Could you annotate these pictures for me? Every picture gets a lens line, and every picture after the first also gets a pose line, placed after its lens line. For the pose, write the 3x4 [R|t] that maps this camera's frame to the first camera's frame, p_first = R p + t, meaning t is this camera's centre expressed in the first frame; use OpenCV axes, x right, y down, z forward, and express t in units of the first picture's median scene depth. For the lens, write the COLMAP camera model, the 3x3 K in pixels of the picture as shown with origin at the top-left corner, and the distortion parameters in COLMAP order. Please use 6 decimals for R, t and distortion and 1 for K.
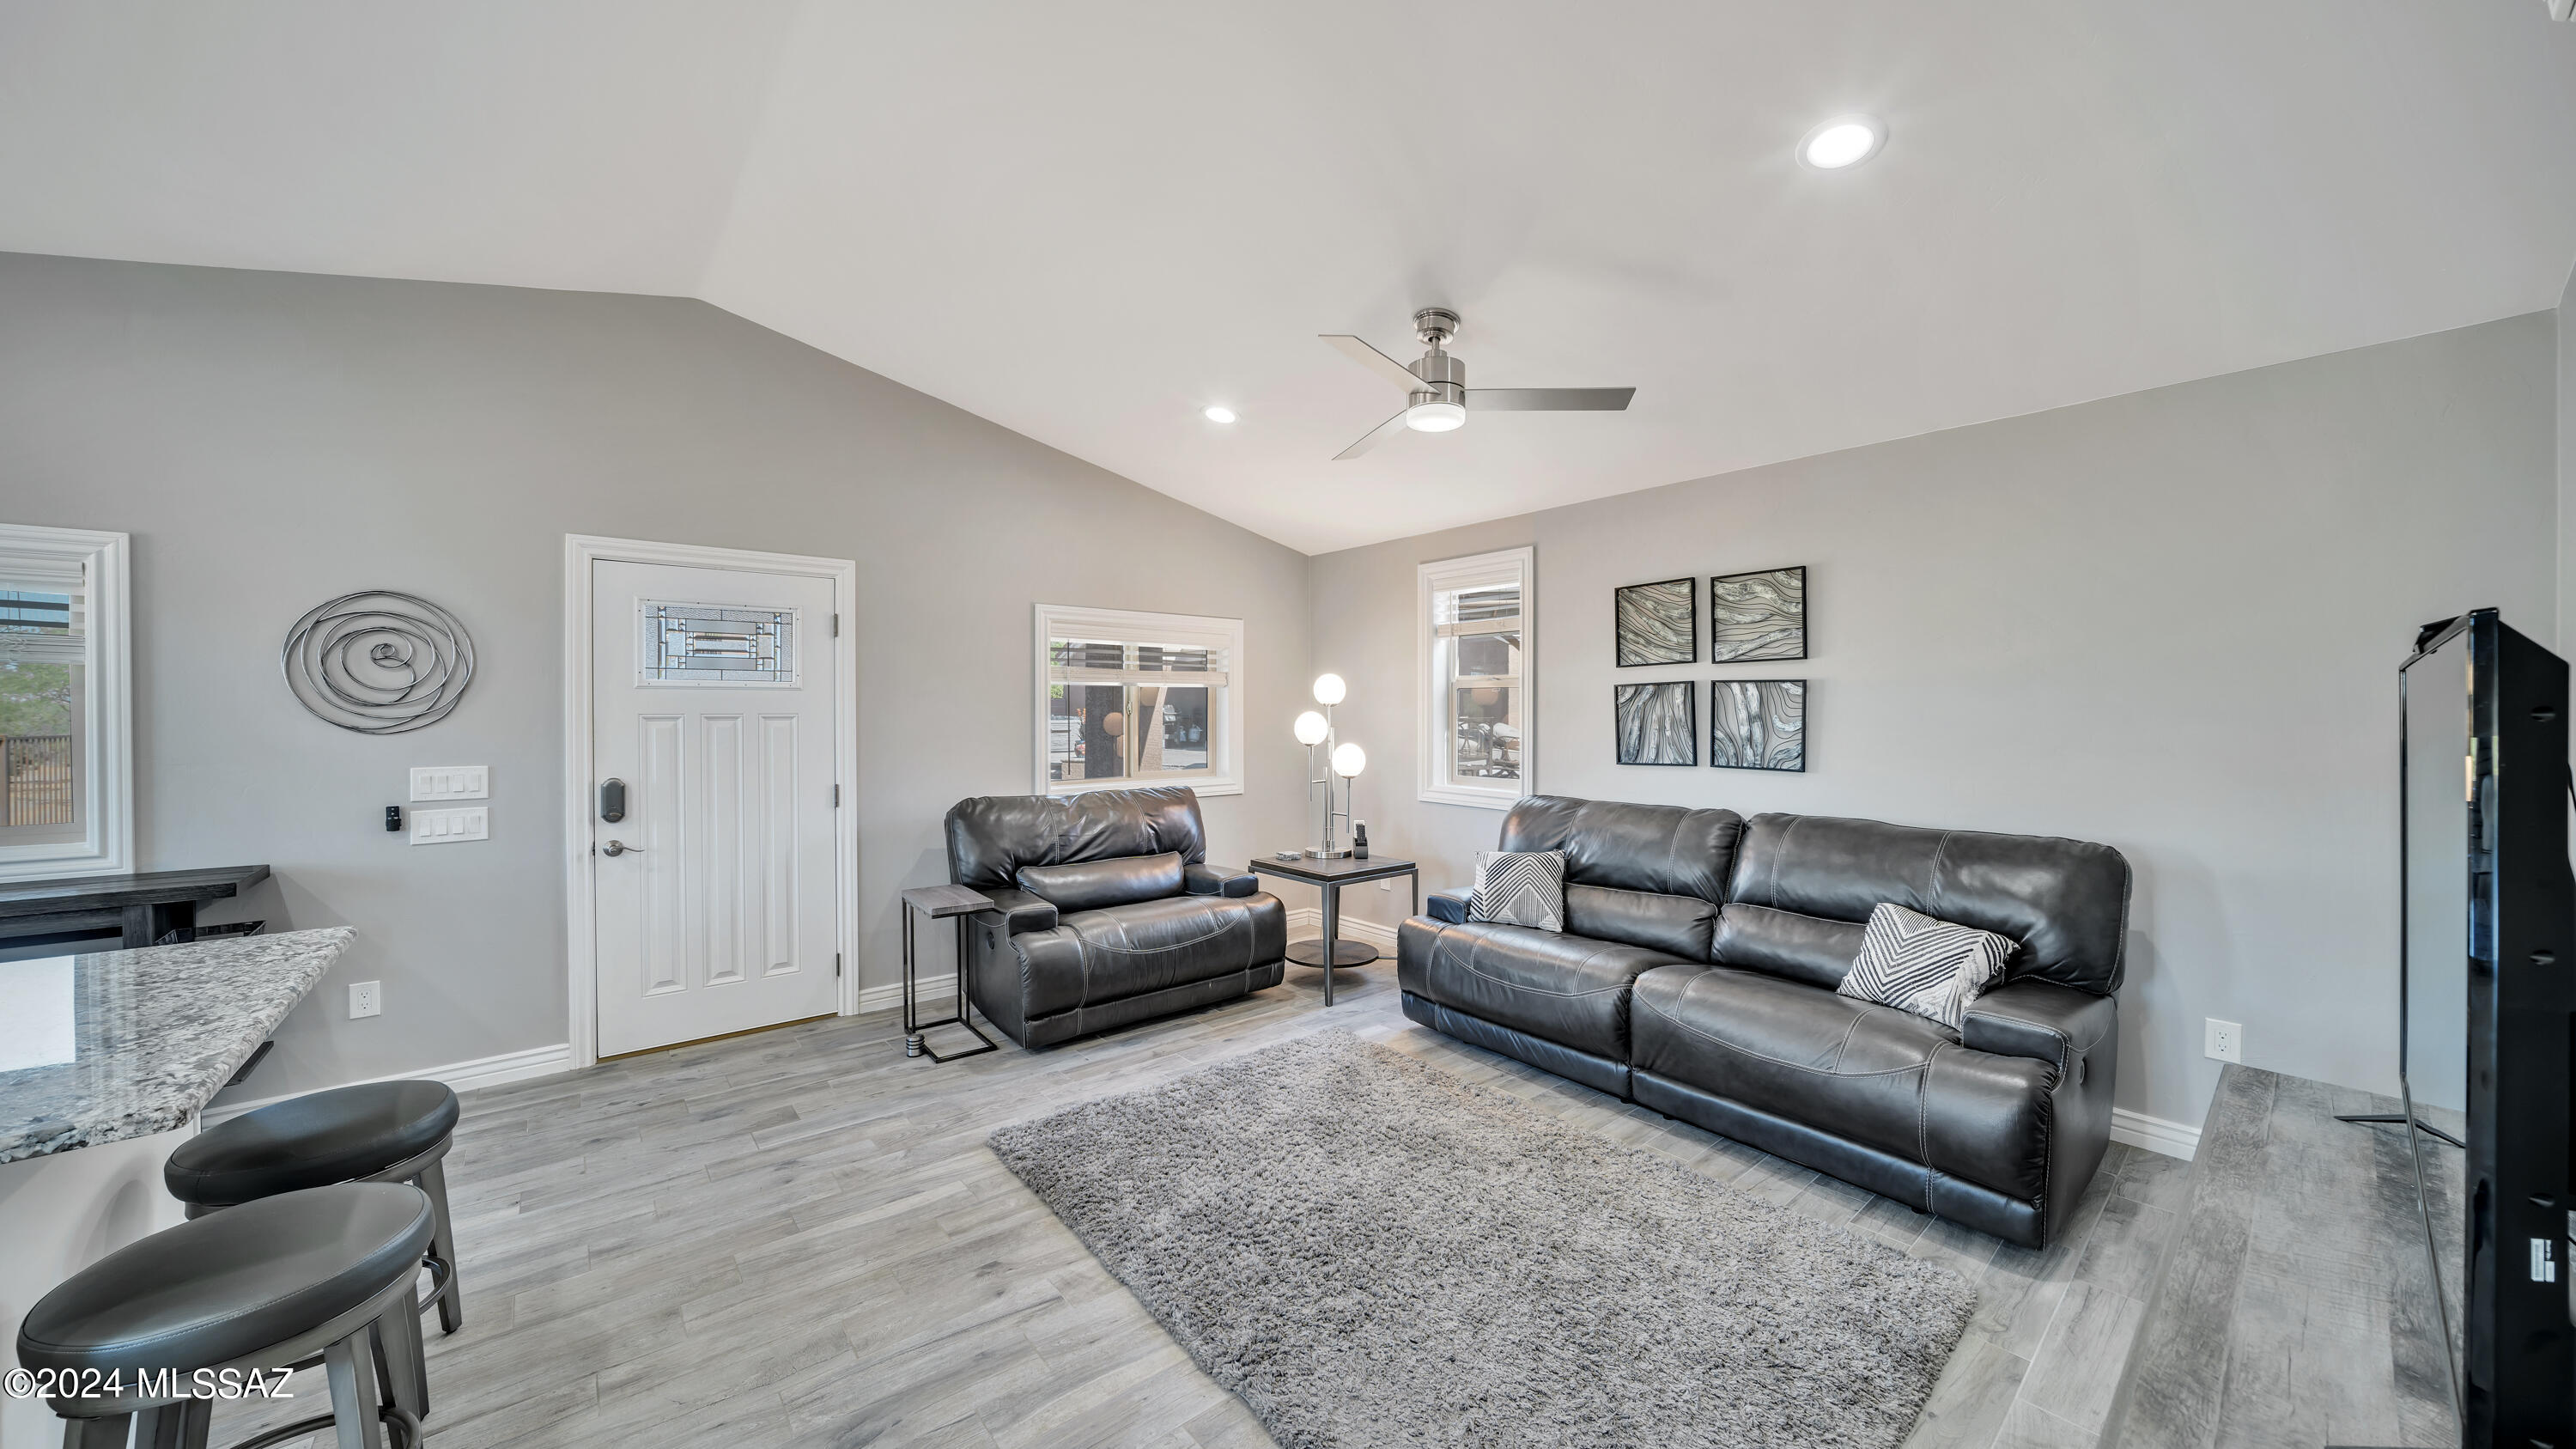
lens RADIAL K [[890.5, 0, 1282.0], [0, 890.5, 716.9], [0, 0, 1]] dist [-0.017807, 0.000354]
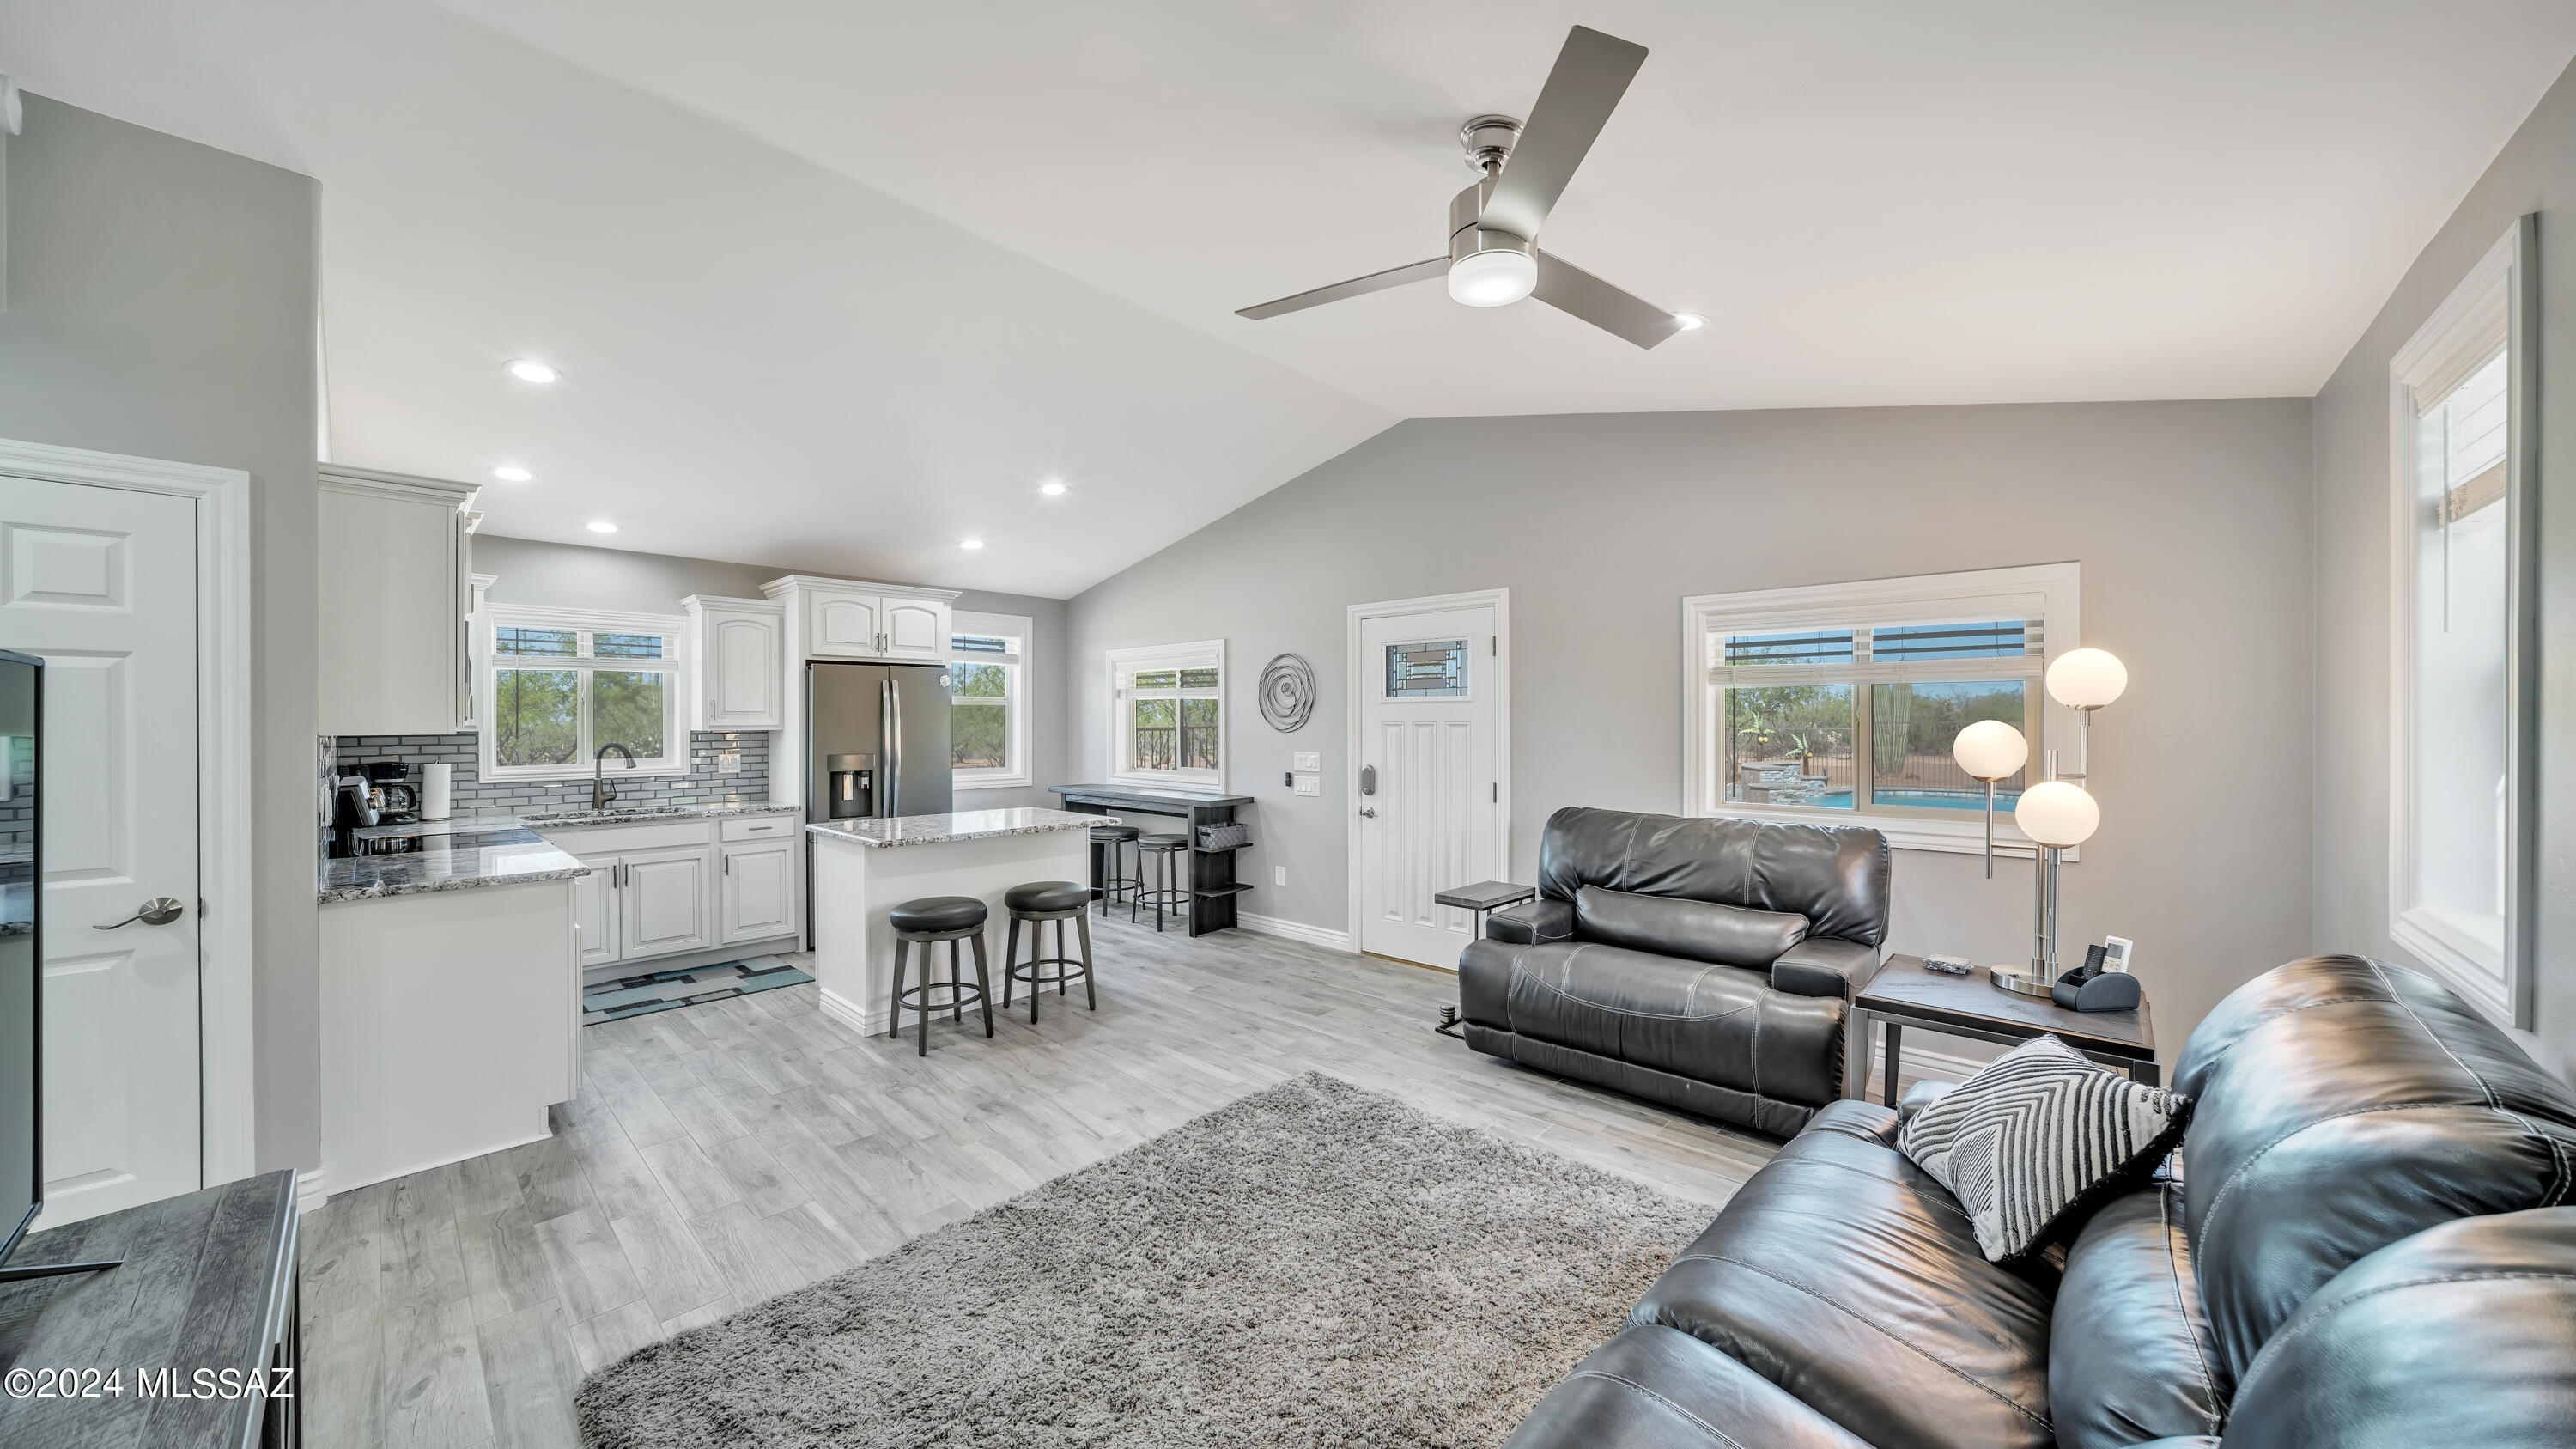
lens RADIAL K [[890.5, 0, 1282.0], [0, 890.5, 716.9], [0, 0, 1]] dist [-0.017807, 0.000354]
pose [[0.135733, -0.002177, -0.990743, 0.710507], [-0.003726, 0.999989, -0.002708, -0.006983], [0.990738, 0.004059, 0.135723, 0.651099]]
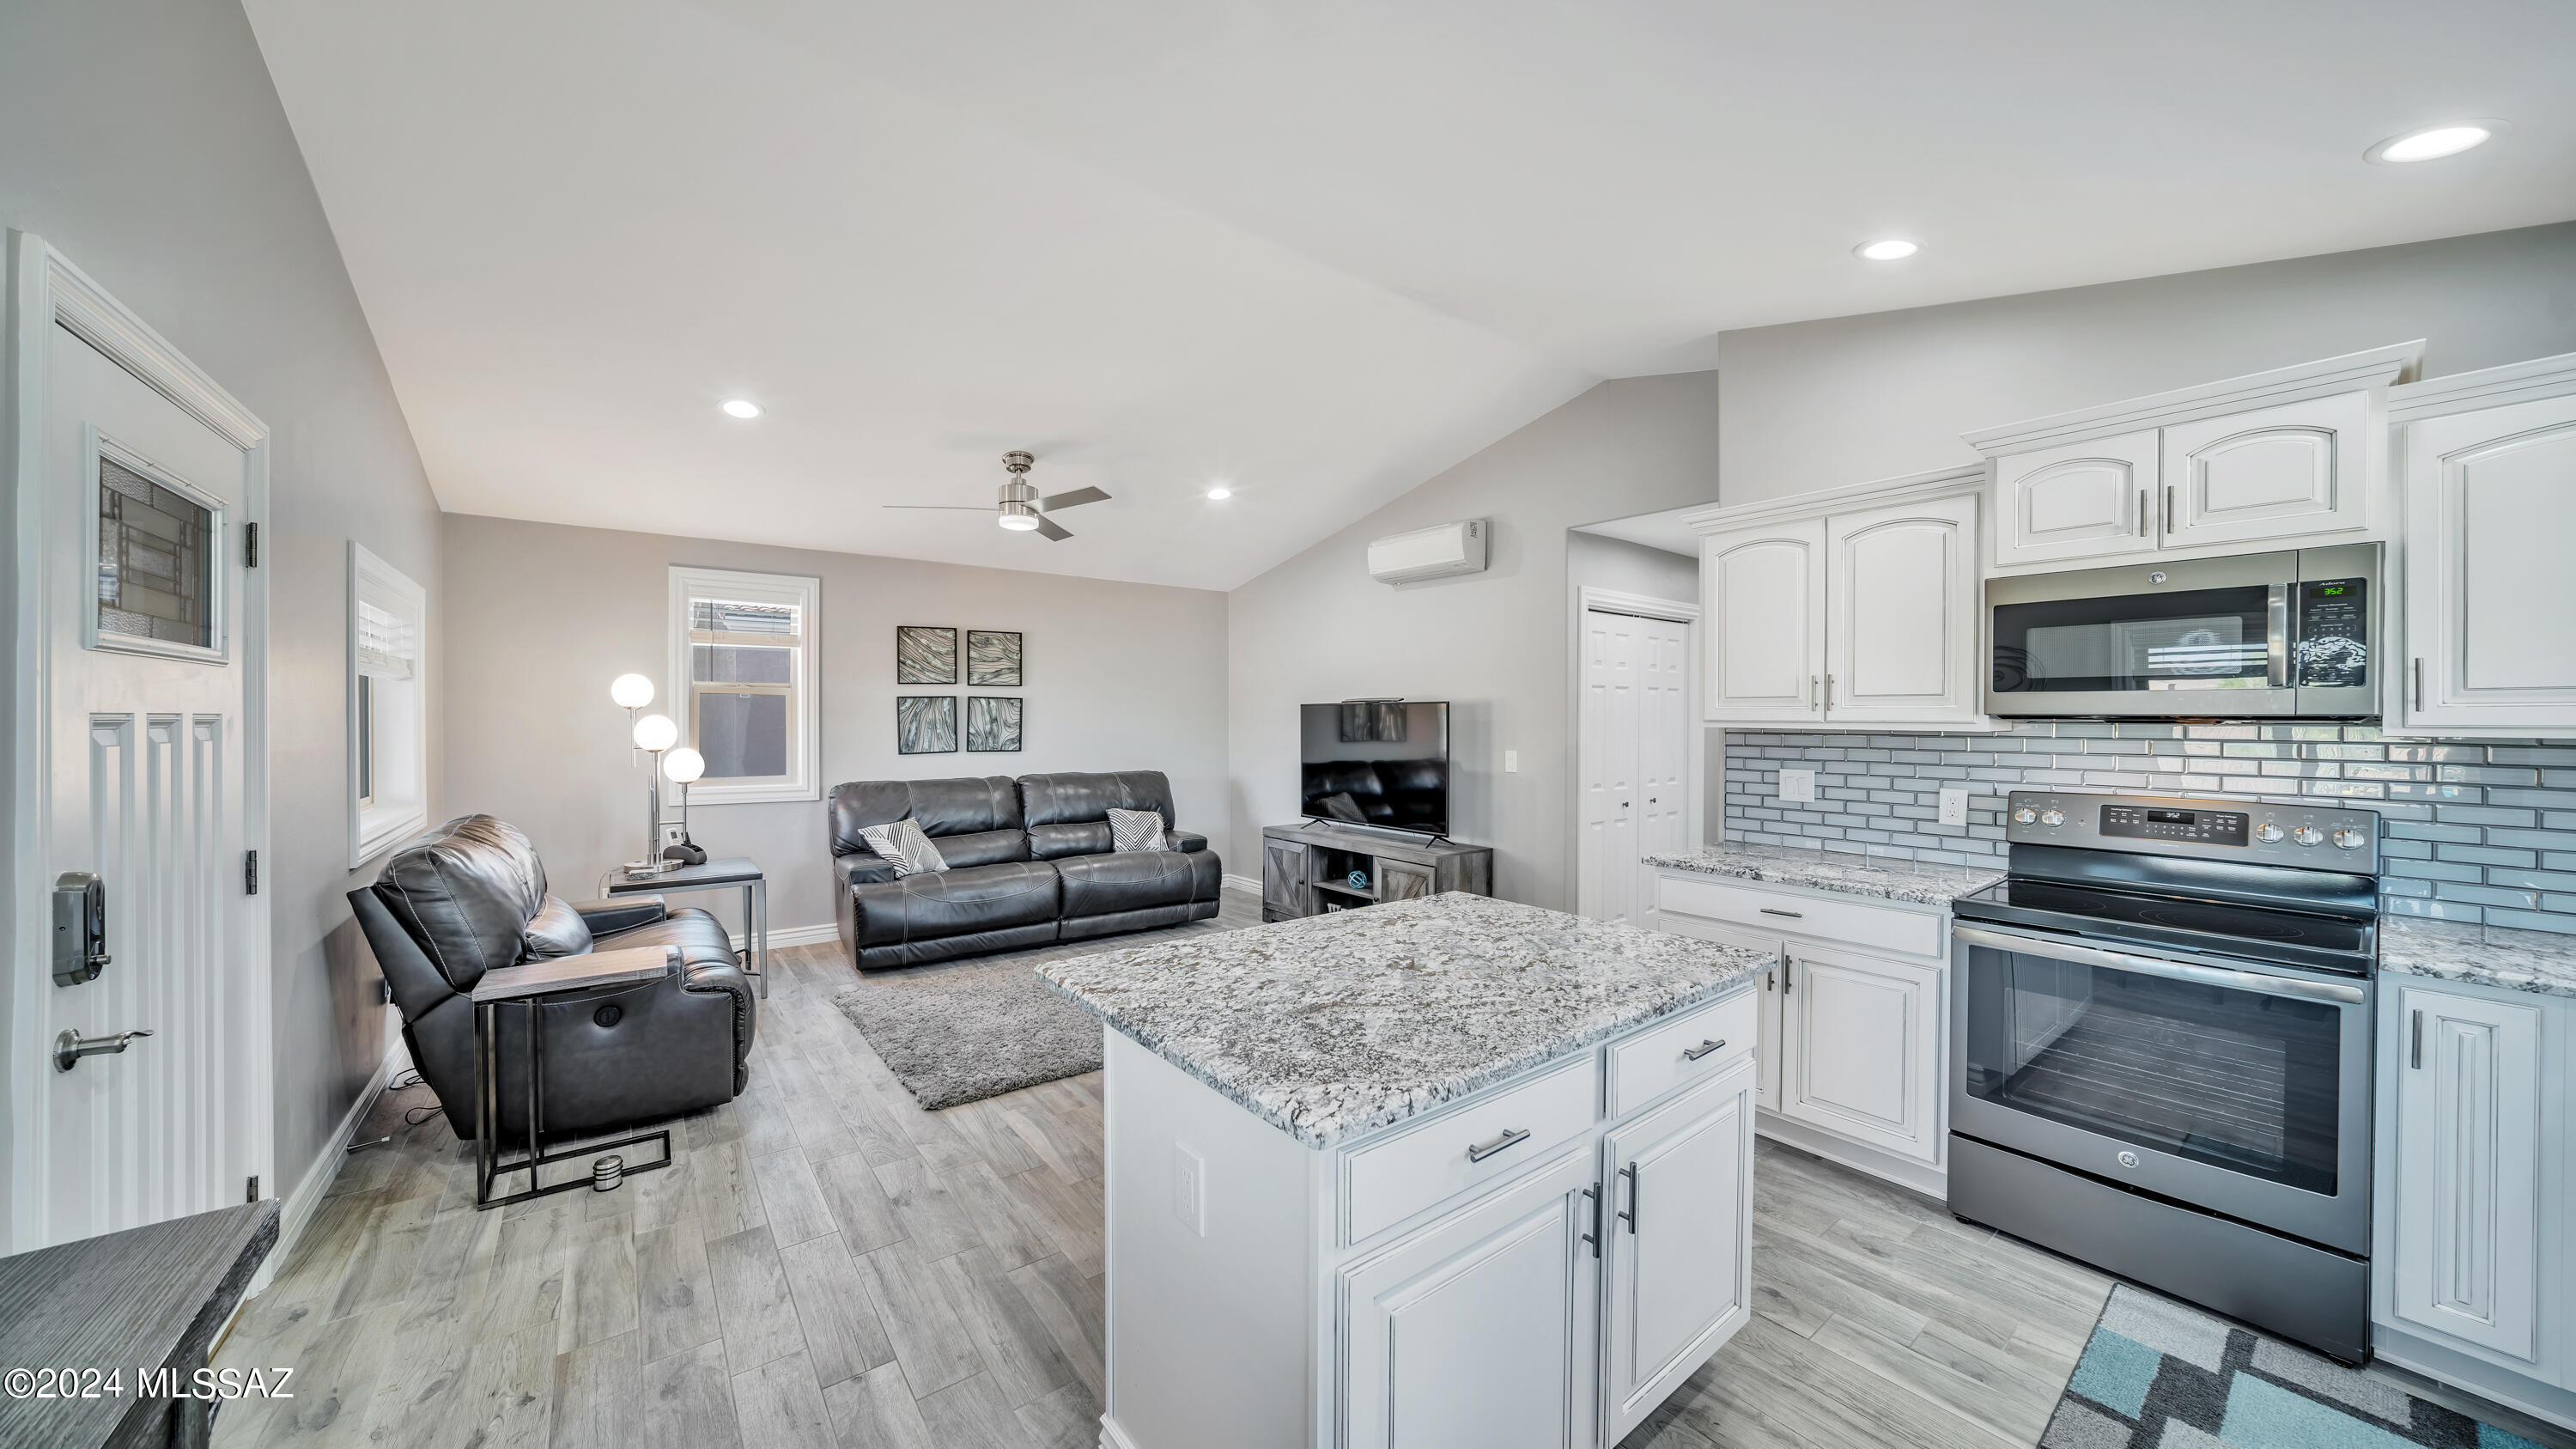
lens RADIAL K [[875.7, 0, 1251.2], [0, 875.7, 733.8], [0, 0, 1]] dist [-0.000544, 0.000076]
pose [[0.067162, -0.016735, 0.997602, -1.120188], [0.004144, 0.999855, 0.016494, 0.001725], [-0.997734, 0.003026, 0.067221, 0.438502]]
